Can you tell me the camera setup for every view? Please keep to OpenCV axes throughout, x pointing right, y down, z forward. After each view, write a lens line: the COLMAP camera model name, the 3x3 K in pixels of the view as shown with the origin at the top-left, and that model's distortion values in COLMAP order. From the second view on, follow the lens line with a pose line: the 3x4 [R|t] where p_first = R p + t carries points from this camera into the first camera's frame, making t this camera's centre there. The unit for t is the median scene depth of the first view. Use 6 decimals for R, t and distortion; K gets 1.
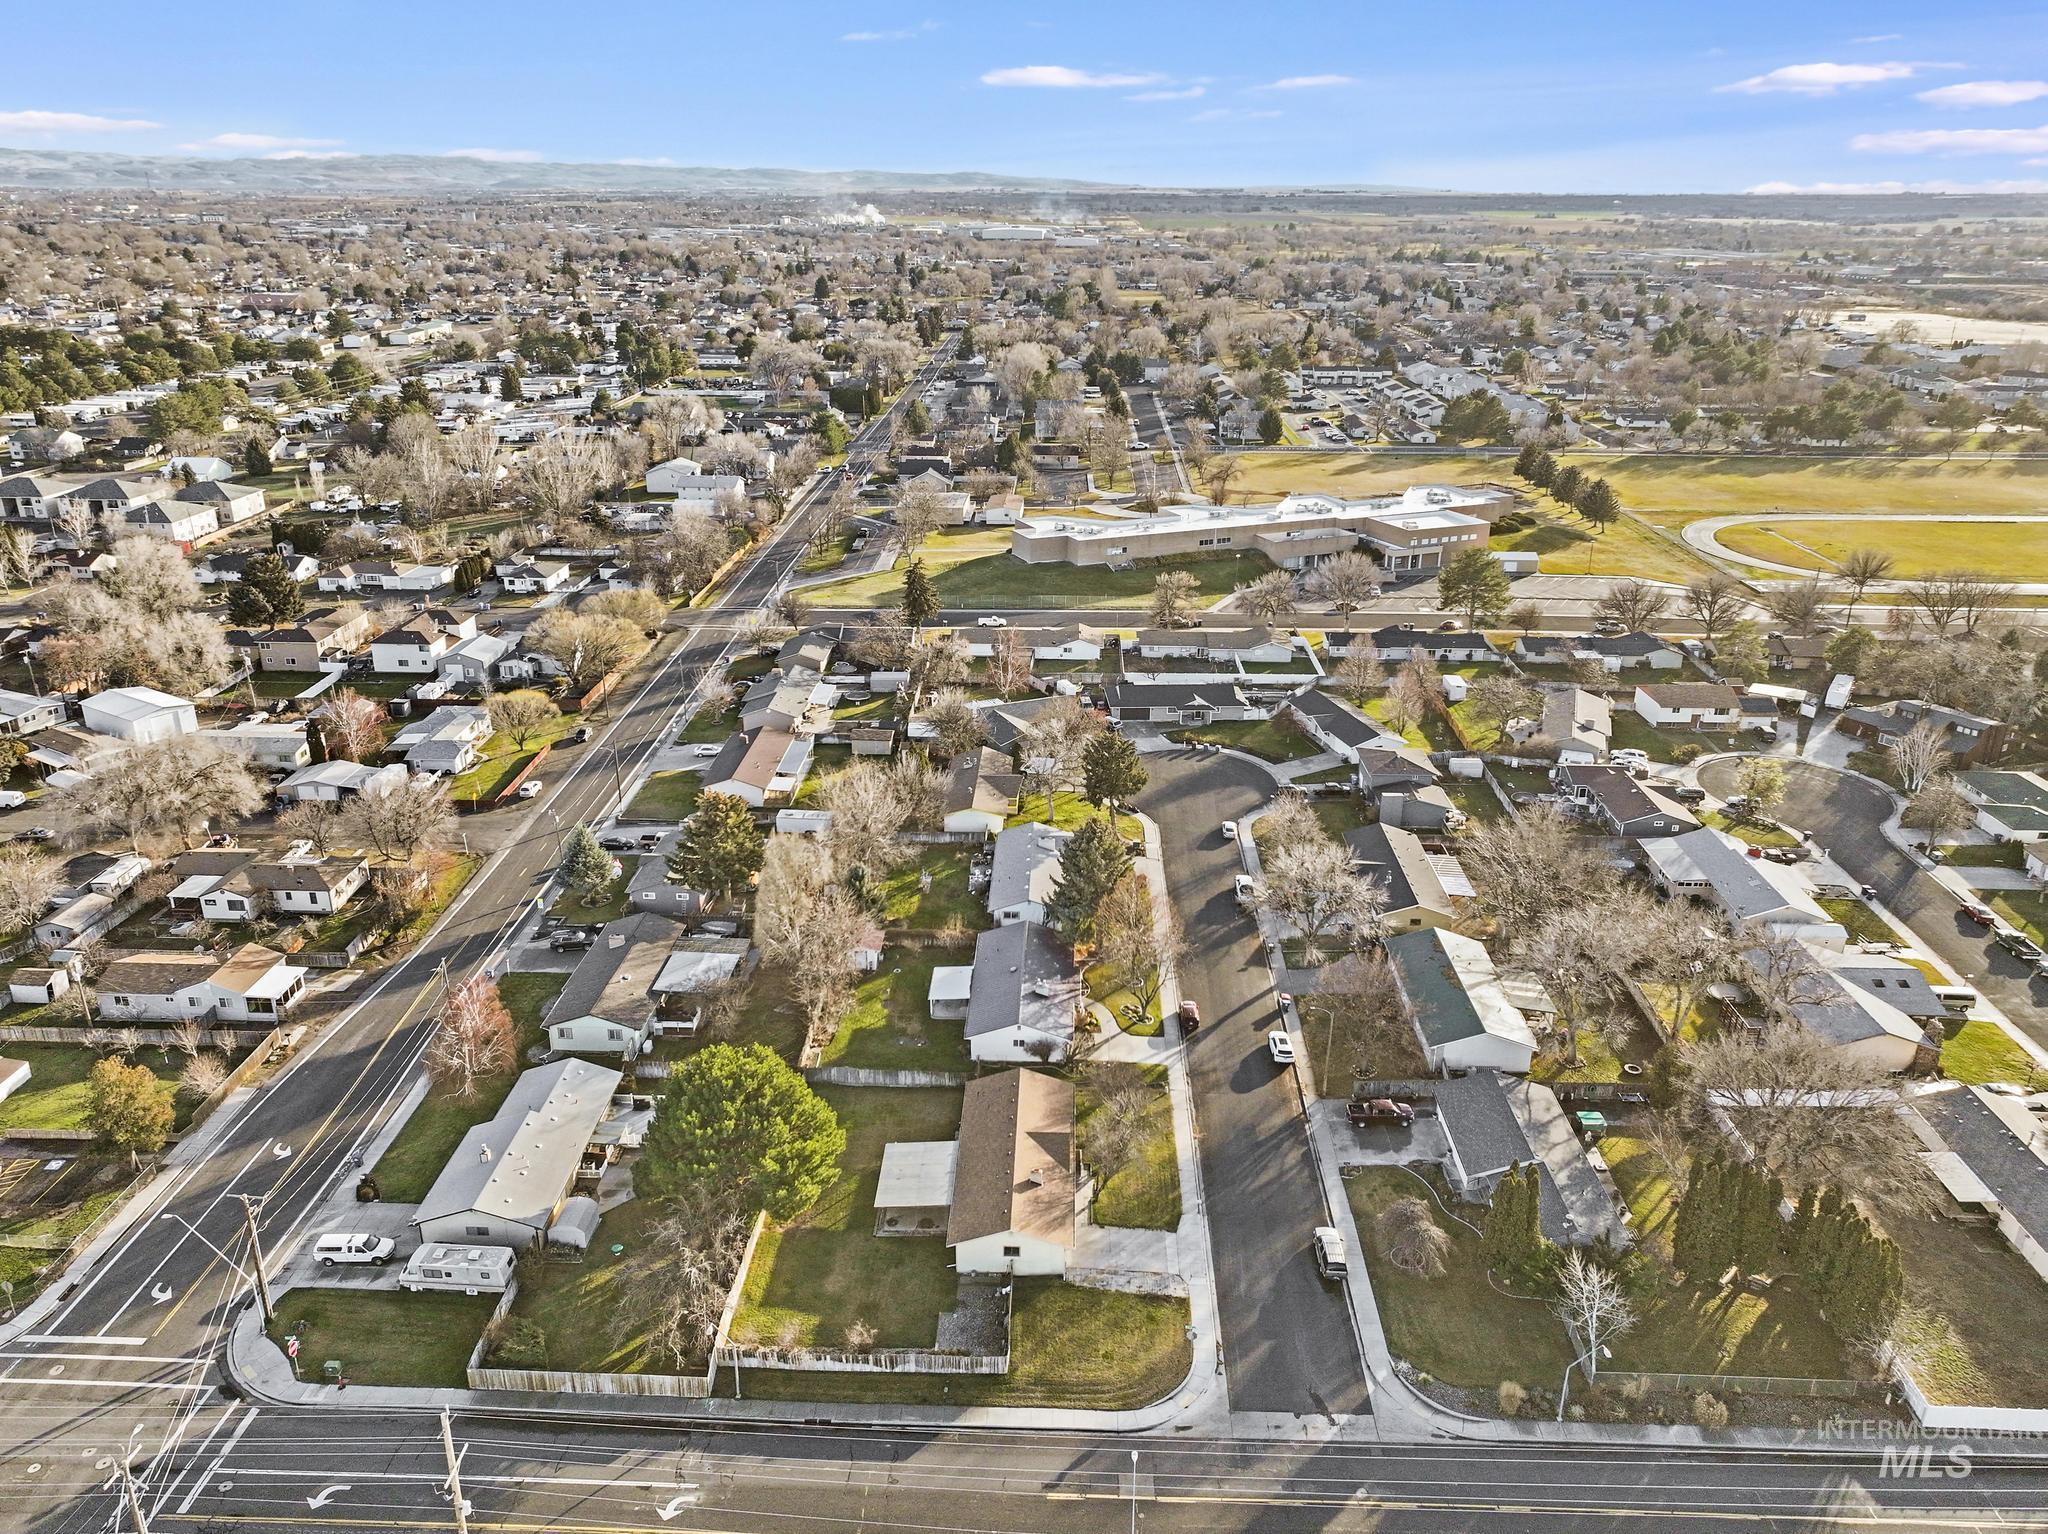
lens RADIAL K [[1464.0, 0, 1024.0], [0, 1464.0, 767.0], [0, 0, 1]] dist [-0.001956, -0.000936]
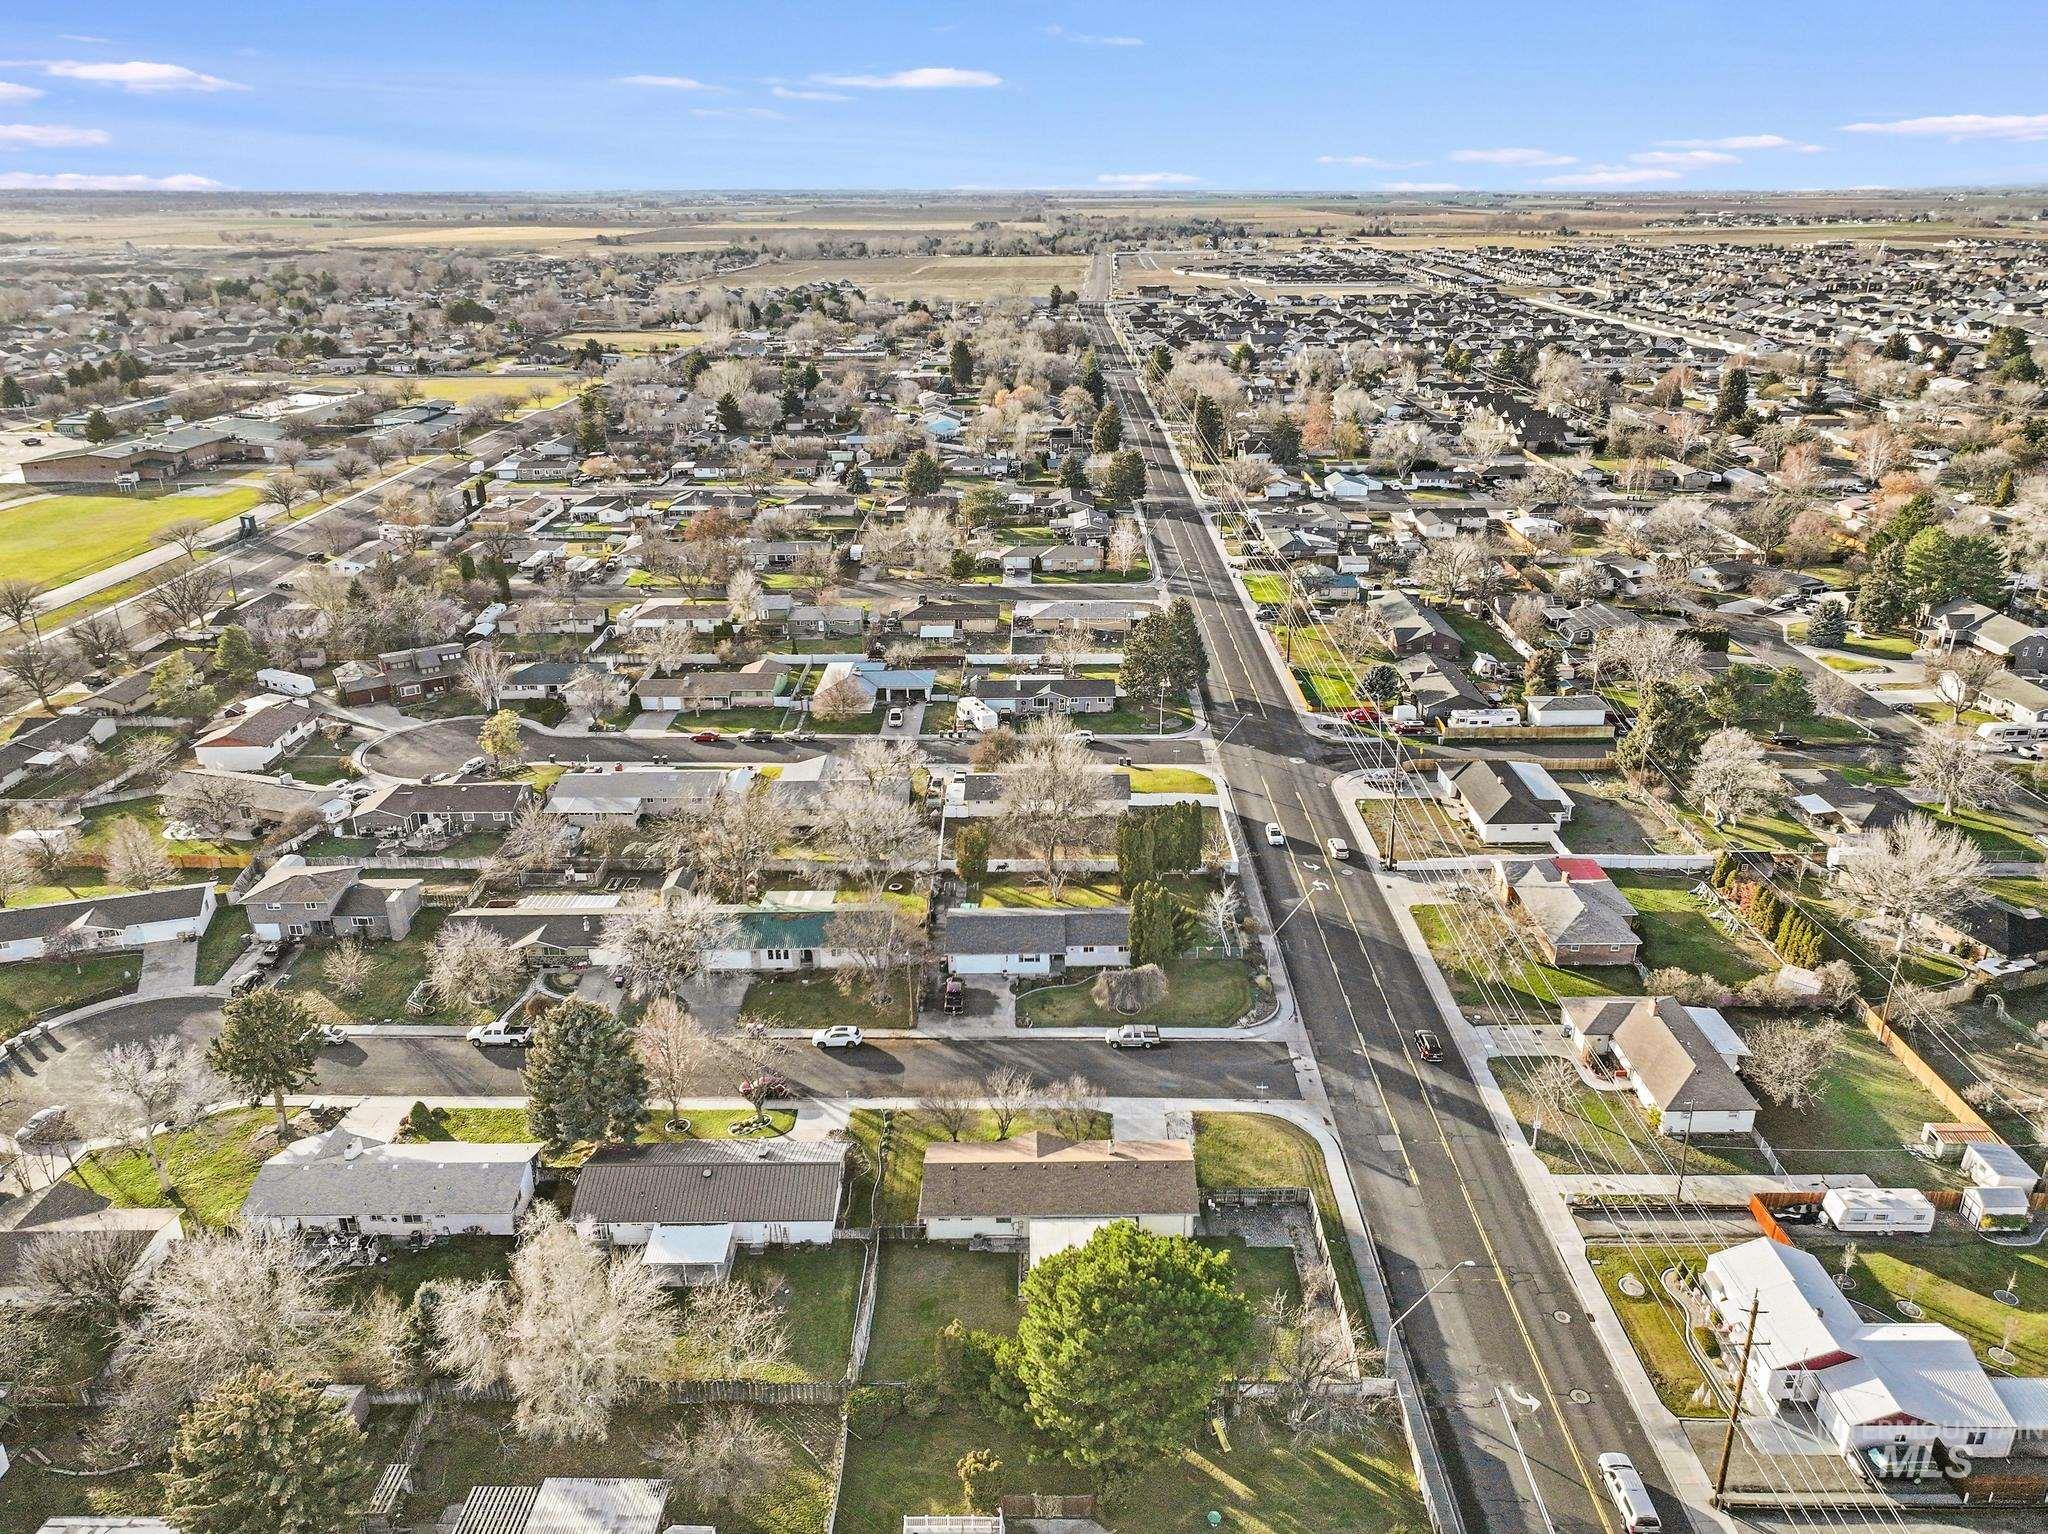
lens RADIAL K [[1434.6, 0, 1034.0], [0, 1434.6, 767.0], [0, 0, 1]] dist [0.000552, -0.000380]
pose [[-0.026923, -0.379813, 0.924671, -0.825480], [0.371237, 0.855055, 0.362027, -0.340504], [-0.928148, 0.353019, 0.117980, 0.823960]]
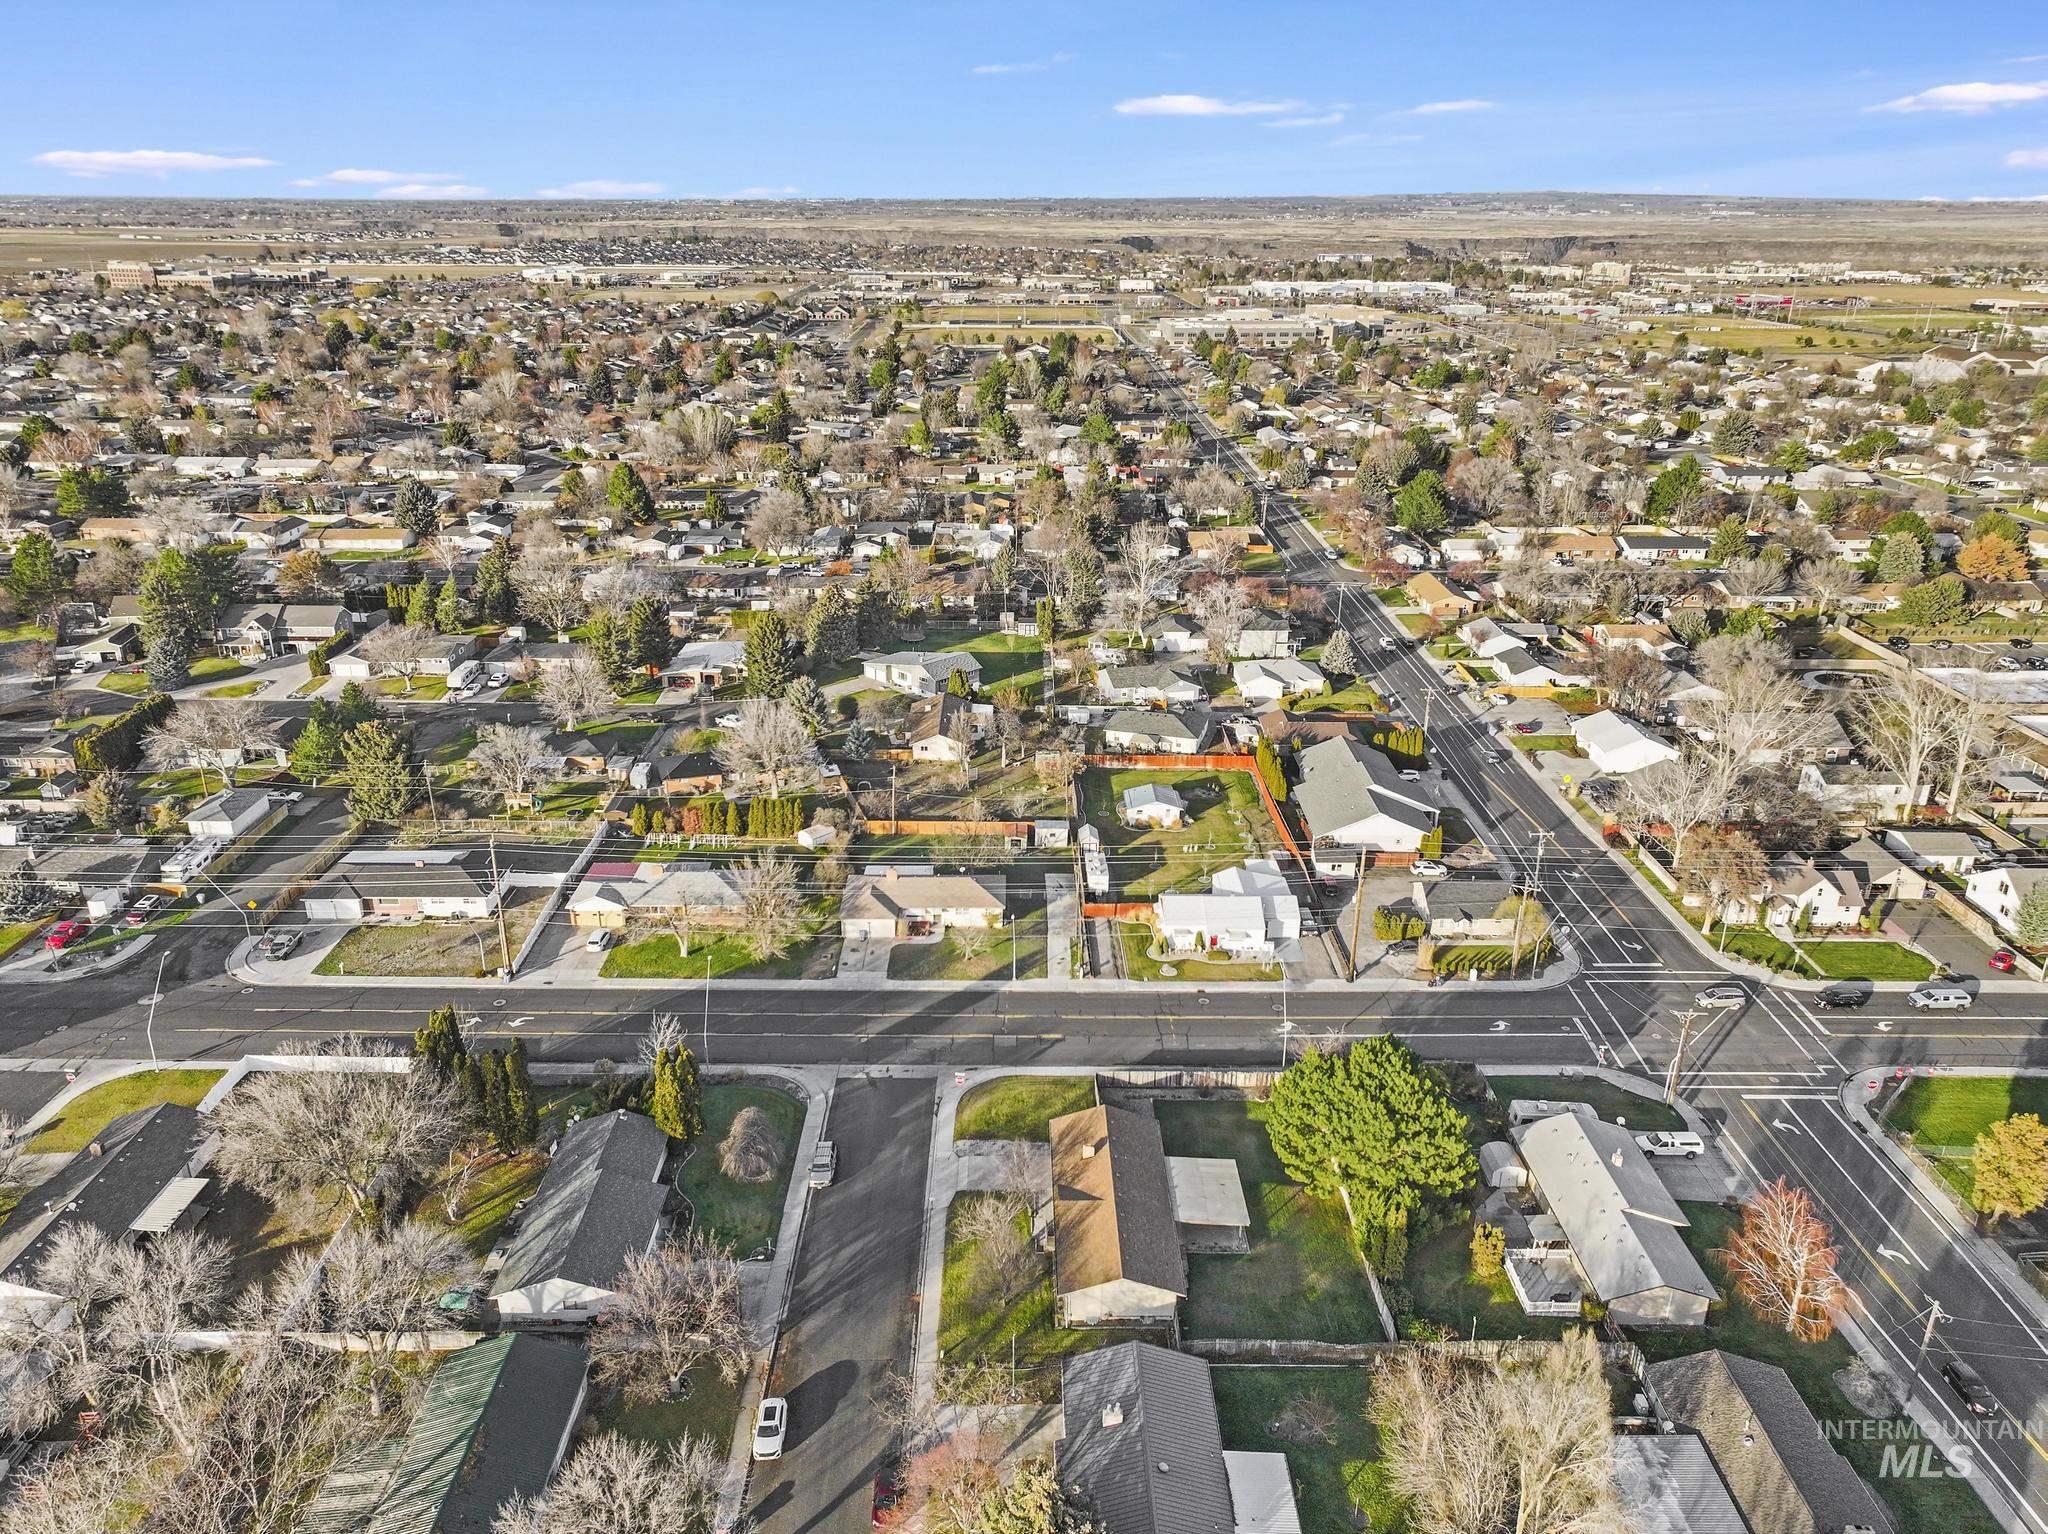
lens RADIAL K [[1434.6, 0, 1034.0], [0, 1434.6, 767.0], [0, 0, 1]] dist [0.000552, -0.000380]
pose [[-0.998862, -0.000210, -0.047686, 0.097036], [-0.032376, 0.737179, 0.674921, -0.620698], [0.035011, 0.675697, -0.736347, 1.558369]]
